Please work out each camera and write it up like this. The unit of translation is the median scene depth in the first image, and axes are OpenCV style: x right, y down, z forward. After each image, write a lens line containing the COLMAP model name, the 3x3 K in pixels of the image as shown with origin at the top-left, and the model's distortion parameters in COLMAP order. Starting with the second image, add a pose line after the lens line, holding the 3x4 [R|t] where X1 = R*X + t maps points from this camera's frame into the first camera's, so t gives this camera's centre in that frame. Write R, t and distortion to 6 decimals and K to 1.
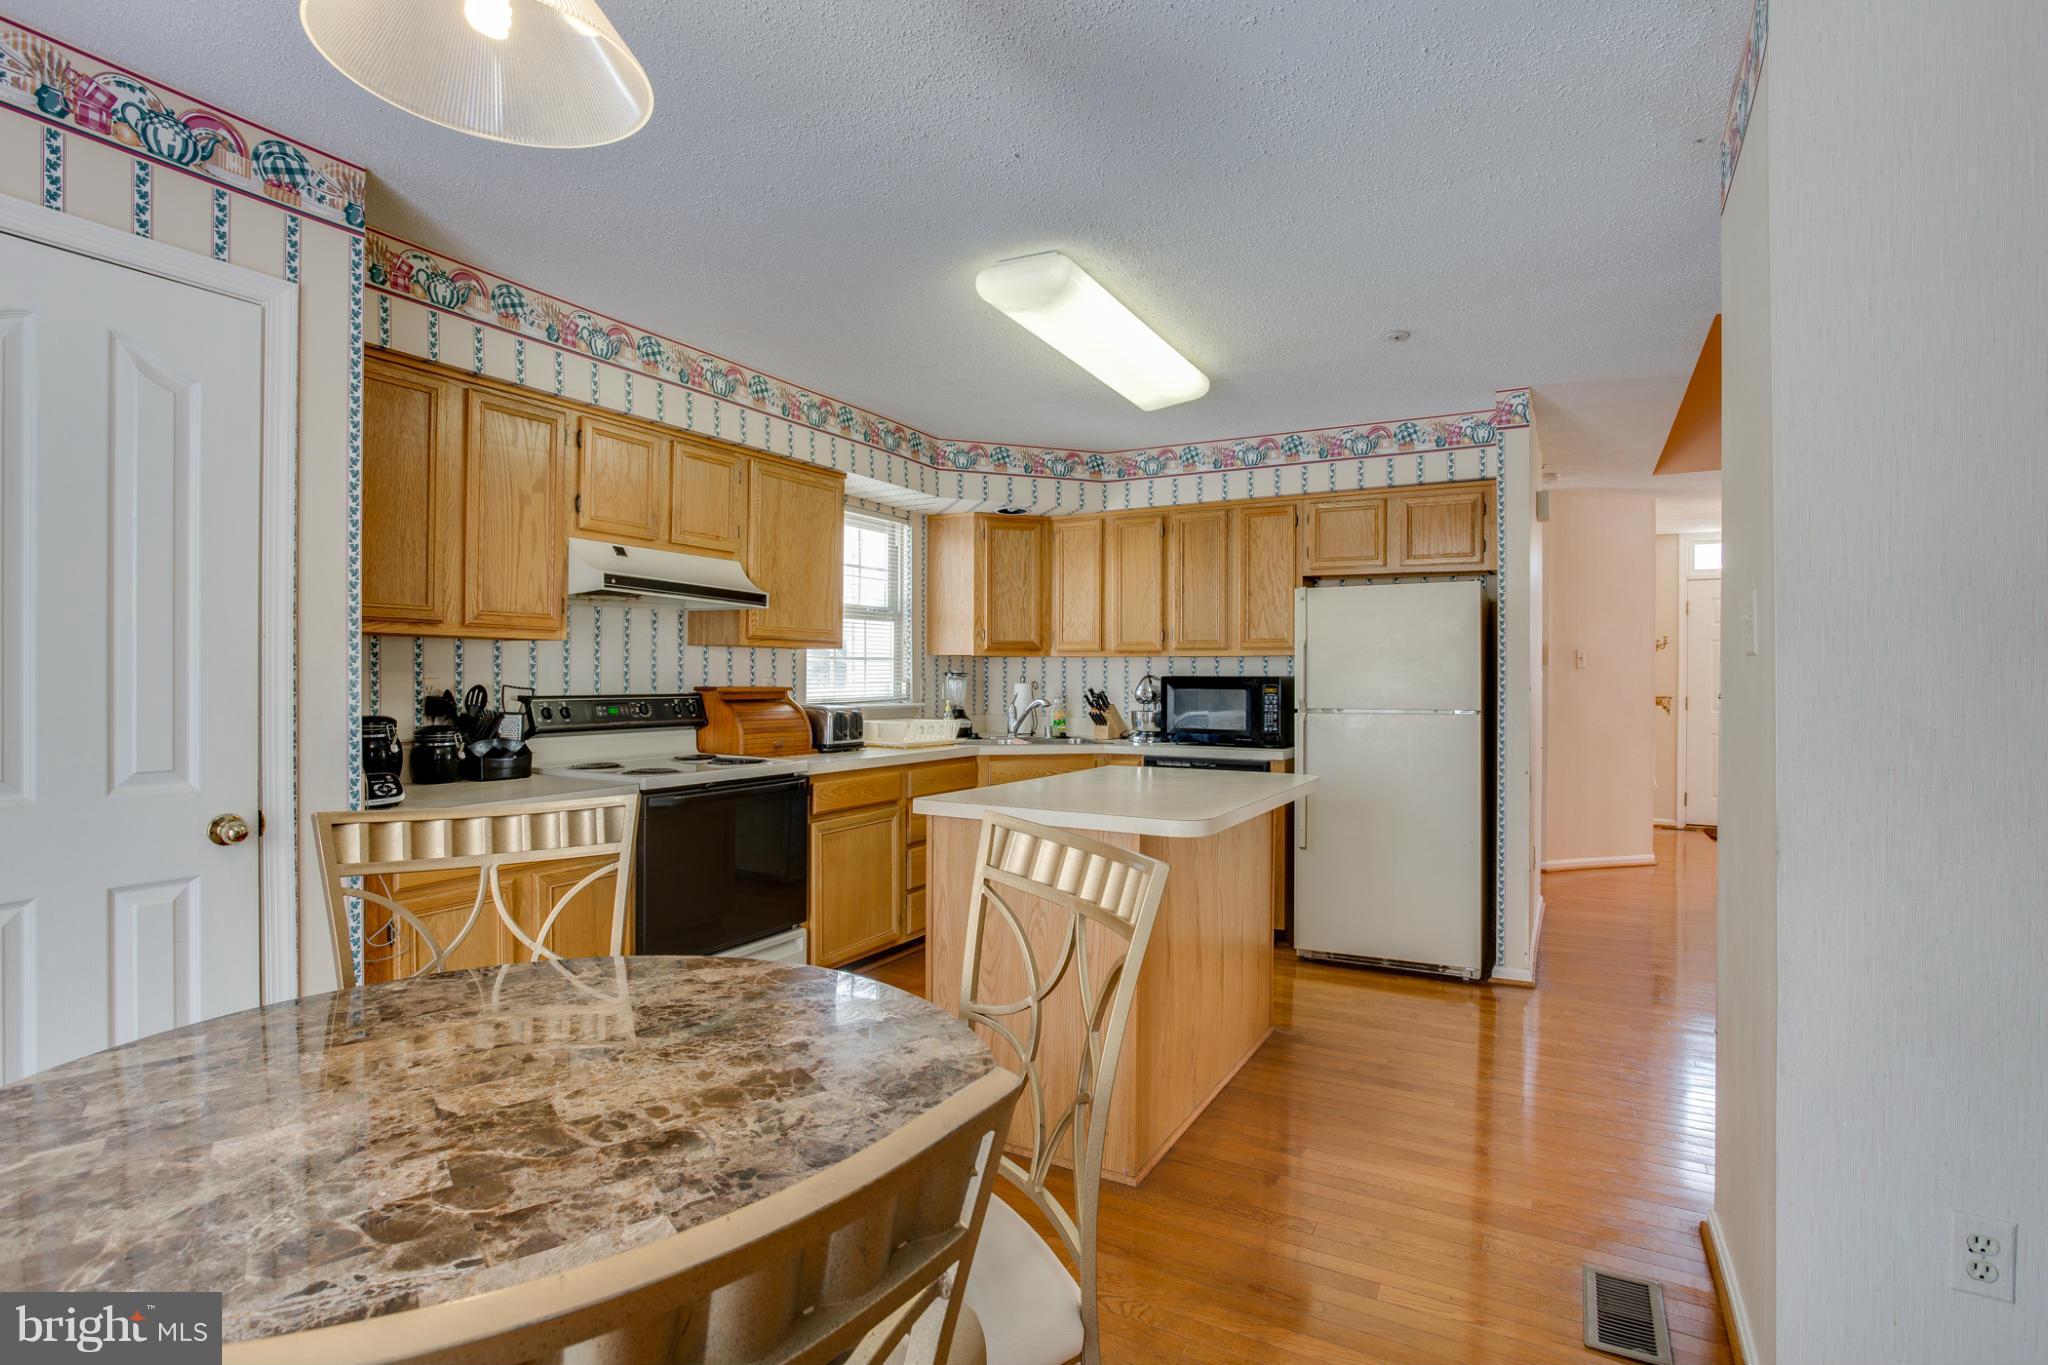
lens RADIAL K [[991.9, 0, 1024.0], [0, 991.9, 682.5], [0, 0, 1]] dist [-0.017700, 0.000321]
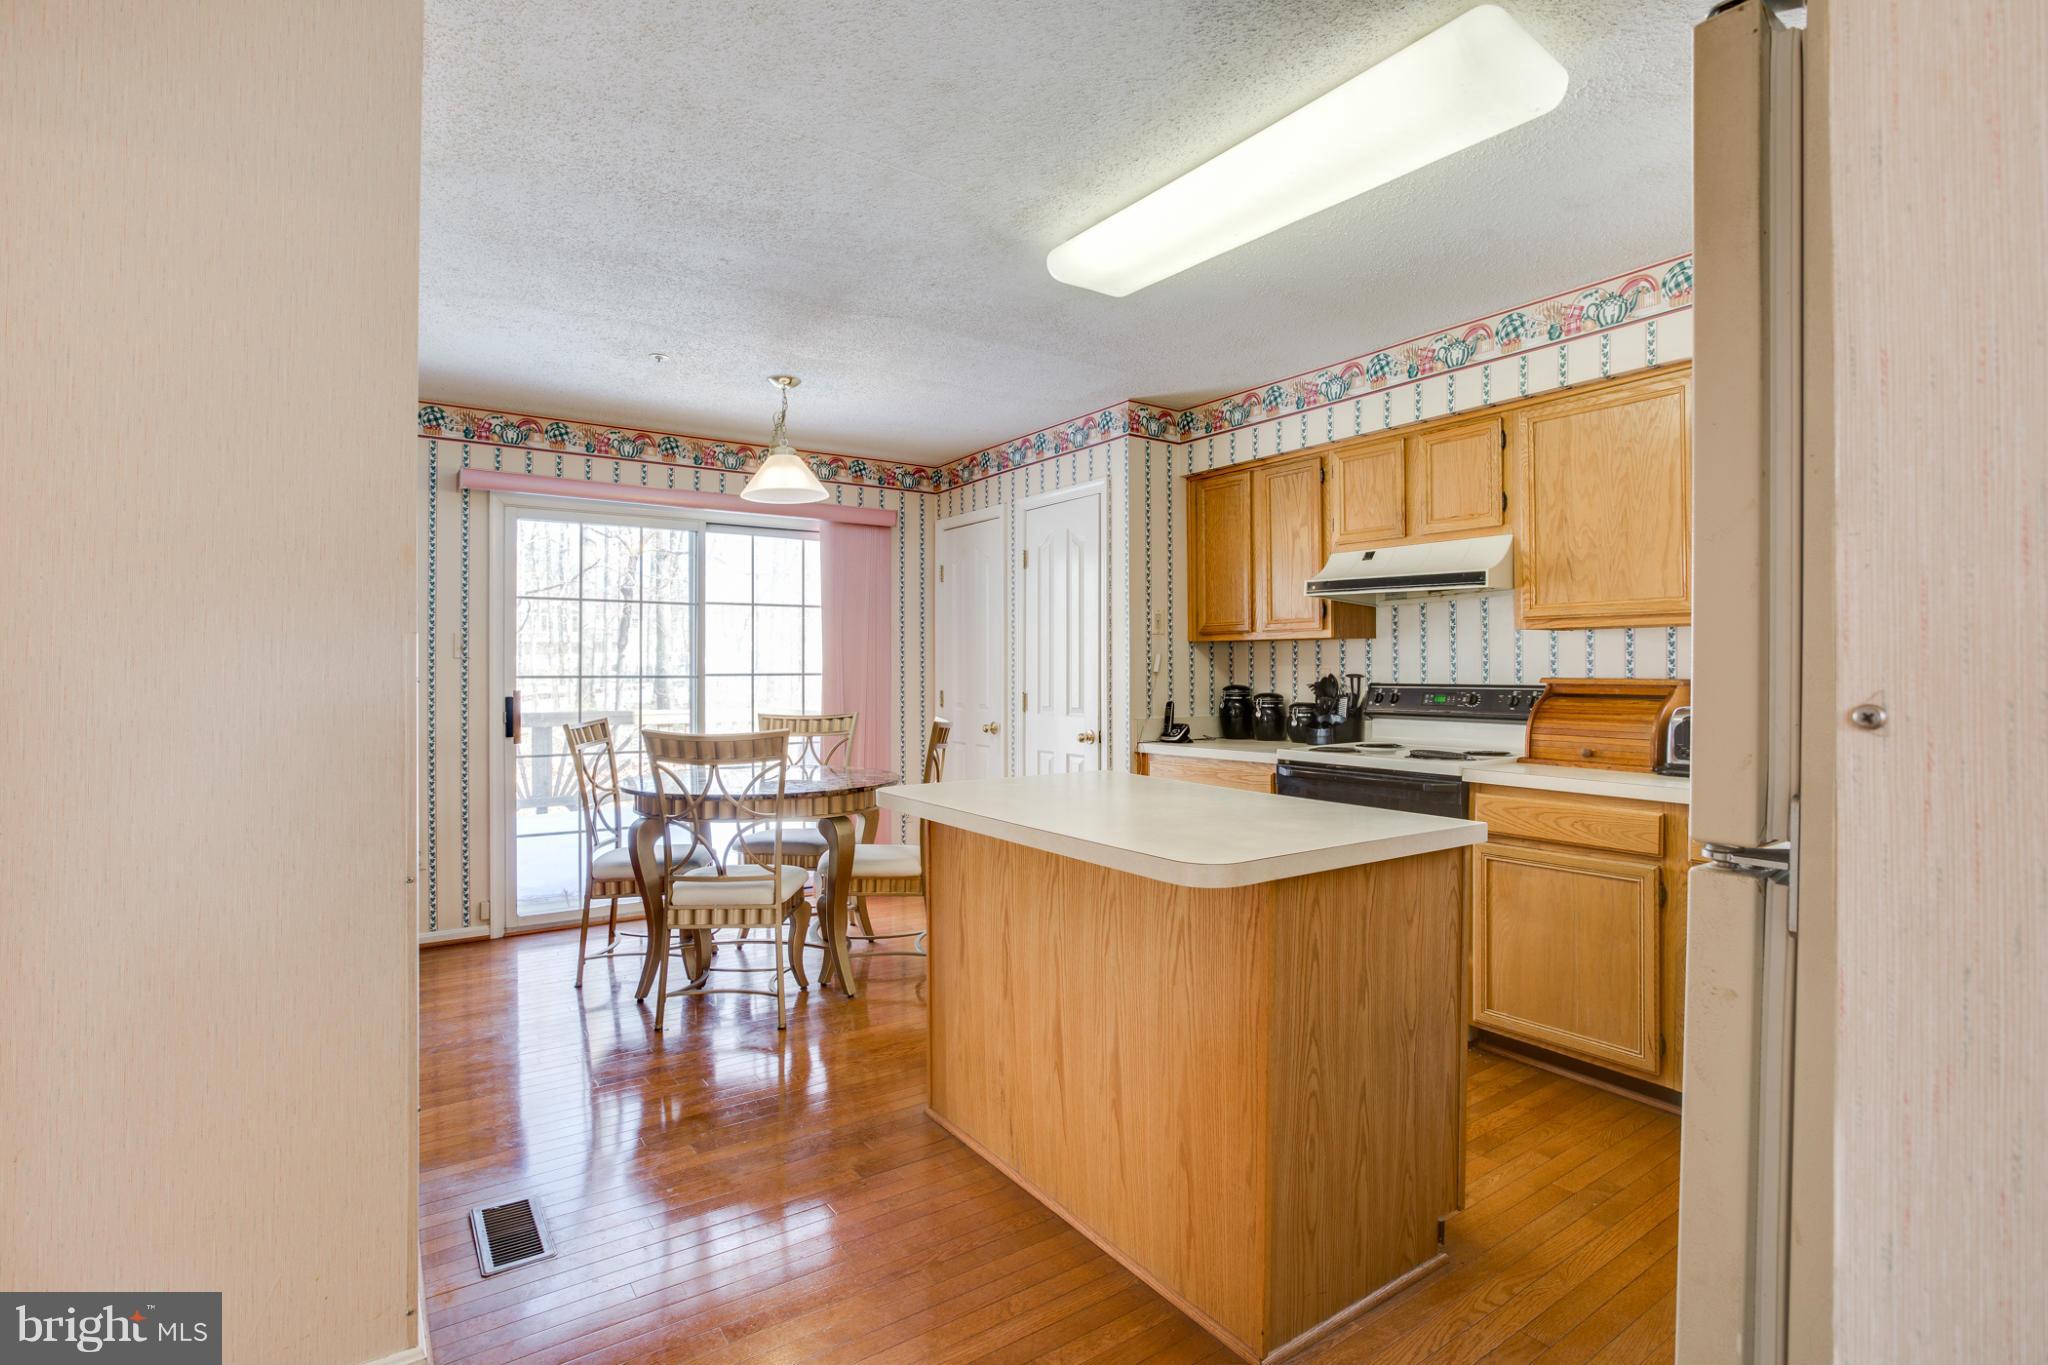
lens RADIAL K [[991.9, 0, 1024.0], [0, 991.9, 682.5], [0, 0, 1]] dist [-0.017700, 0.000321]
pose [[-0.436990, 0.005827, -0.899447, 0.753356], [-0.005703, 0.999941, 0.009249, 0.003535], [0.899448, 0.009171, -0.436931, 1.097932]]
